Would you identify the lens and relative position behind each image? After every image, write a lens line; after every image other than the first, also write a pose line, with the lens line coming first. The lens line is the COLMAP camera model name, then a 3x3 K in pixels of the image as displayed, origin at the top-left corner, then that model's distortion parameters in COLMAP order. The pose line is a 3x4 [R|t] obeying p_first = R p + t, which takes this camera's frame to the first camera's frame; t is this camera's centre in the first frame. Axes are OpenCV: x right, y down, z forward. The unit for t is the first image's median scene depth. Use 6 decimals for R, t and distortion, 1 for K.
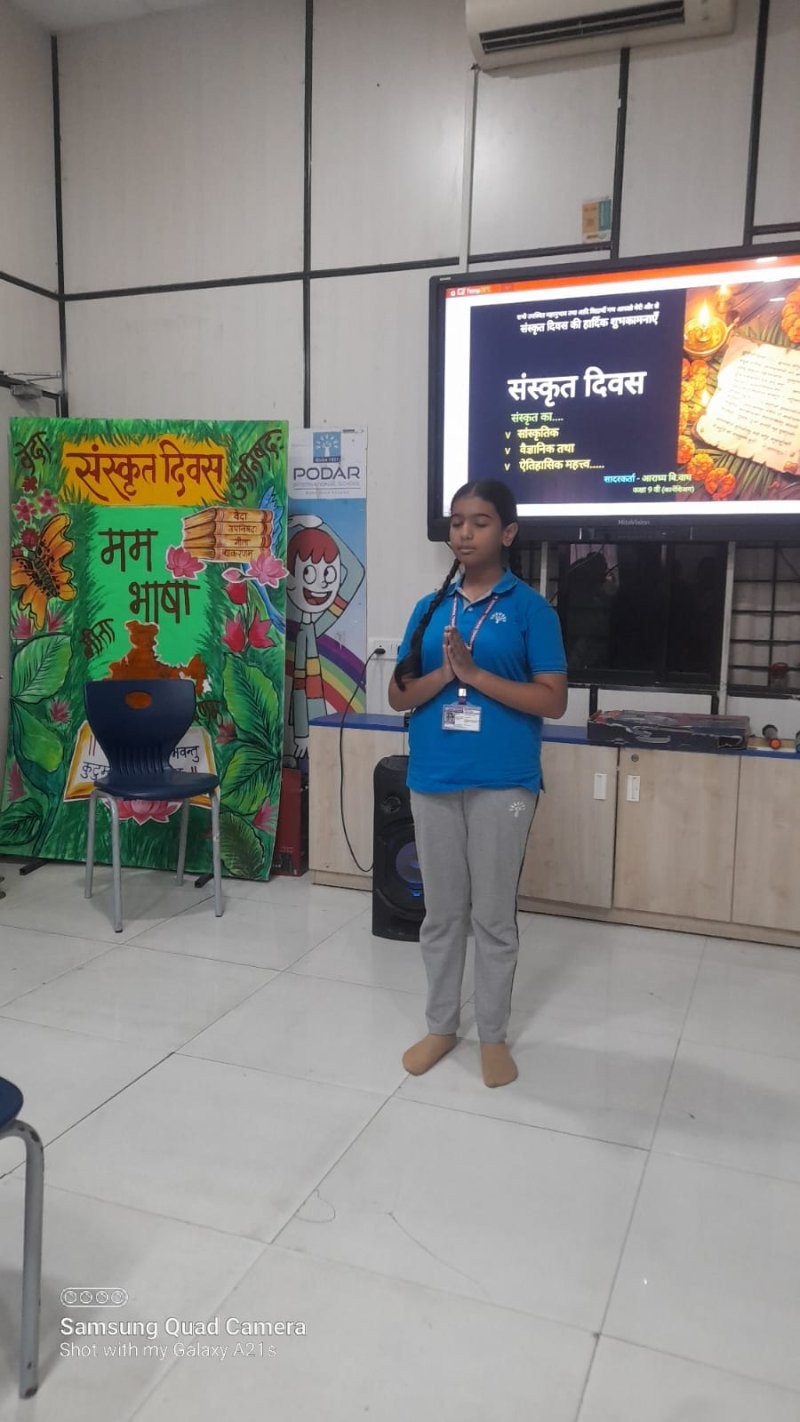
lens RADIAL K [[1031.4, 0, 391.7], [0, 1031.4, 718.8], [0, 0, 1]] dist [0.052555, -0.038360]
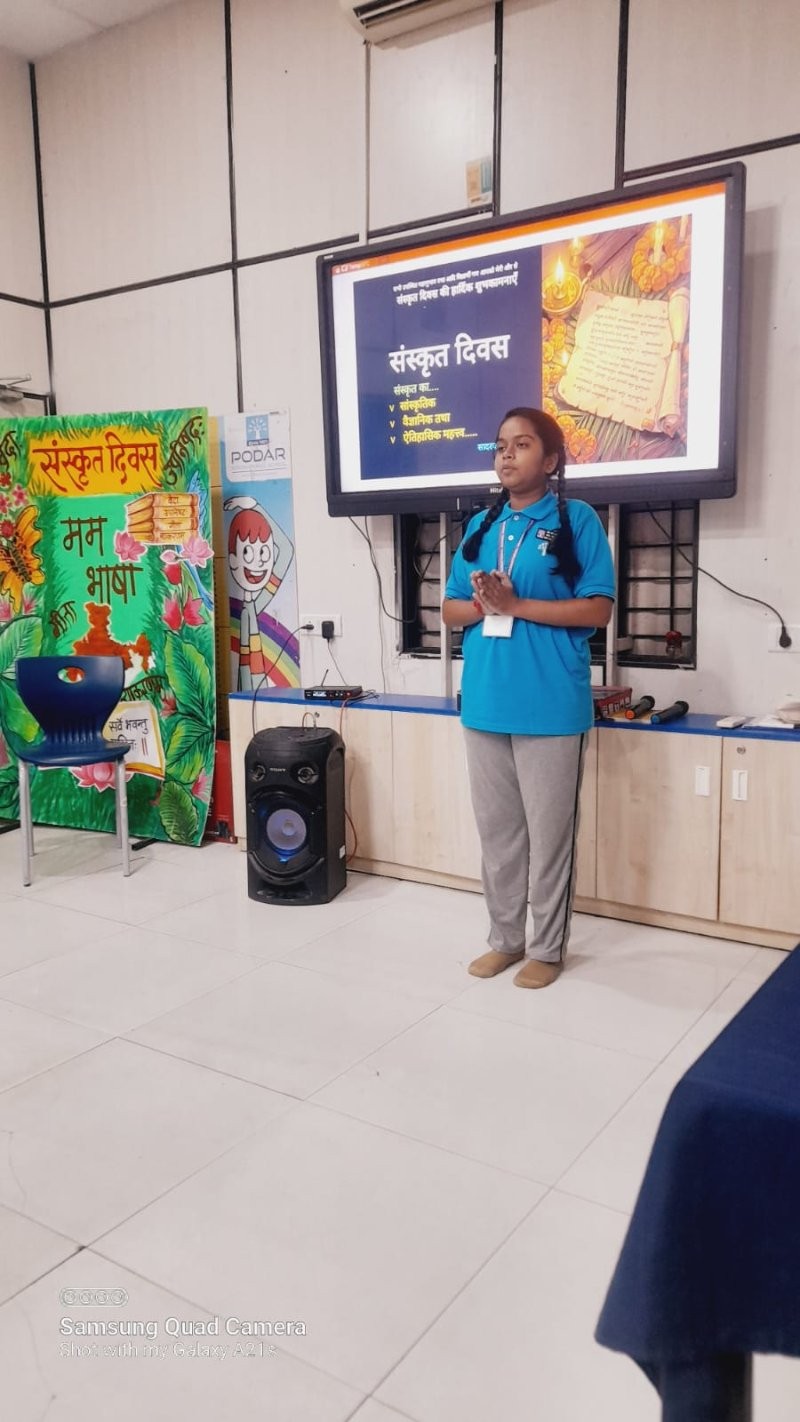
lens RADIAL K [[1031.4, 0, 388.8], [0, 1031.4, 721.0], [0, 0, 1]] dist [0.052555, -0.038360]
pose [[0.975996, 0.003627, -0.217757, 0.296418], [-0.000483, 0.999895, 0.014486, 0.013405], [0.217787, -0.014033, 0.975896, 0.013695]]
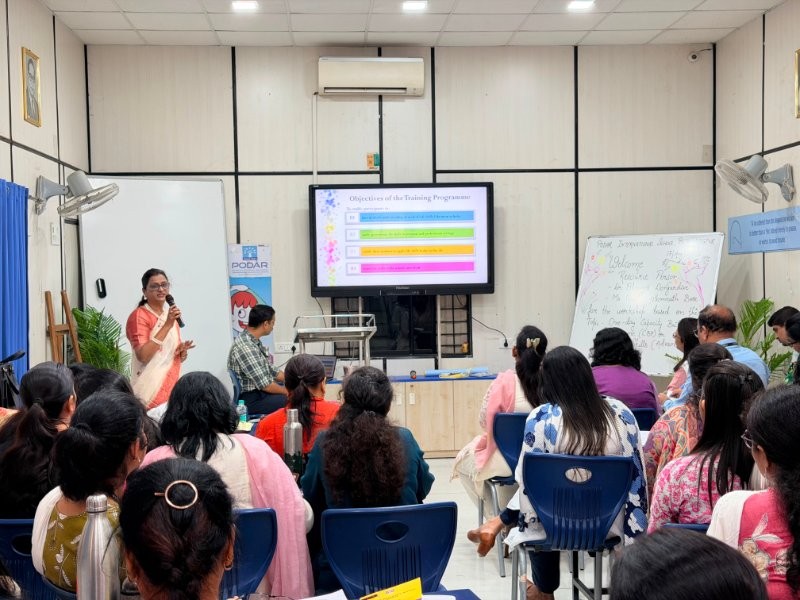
lens RADIAL K [[1112.7, 0, 403.4], [0, 1112.7, 306.0], [0, 0, 1]] dist [0.150539, 0.000000]
pose [[0.908693, -0.045084, 0.415024, -0.727066], [0.088695, 0.992304, -0.086404, 0.065129], [-0.407935, 0.115326, 0.905698, -1.157791]]
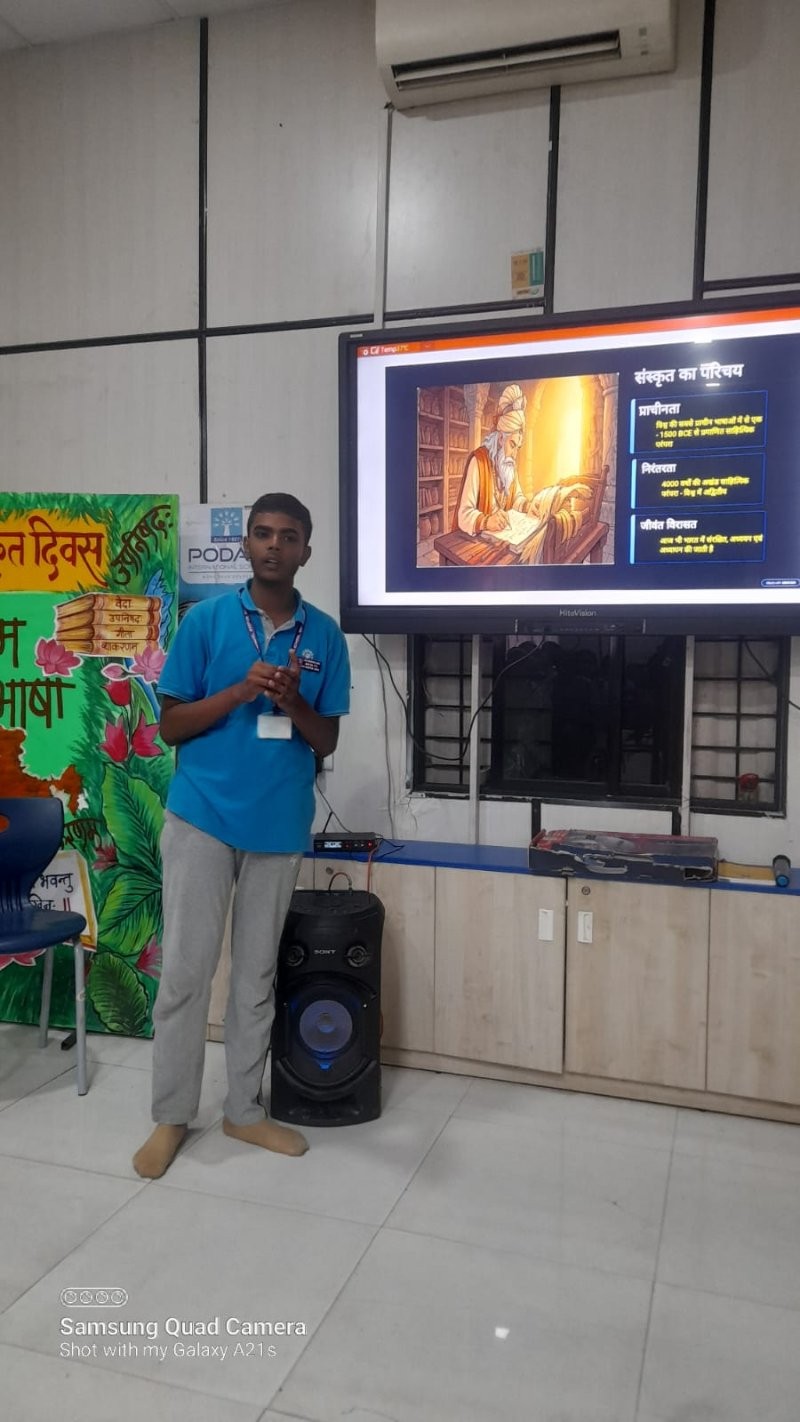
lens RADIAL K [[1031.4, 0, 391.7], [0, 1031.4, 719.9], [0, 0, 1]] dist [0.052555, -0.038360]
pose [[0.998603, -0.006173, 0.052471, 0.029823], [0.009907, 0.997413, -0.071202, -0.036412], [-0.051896, 0.071623, 0.996081, 0.140421]]
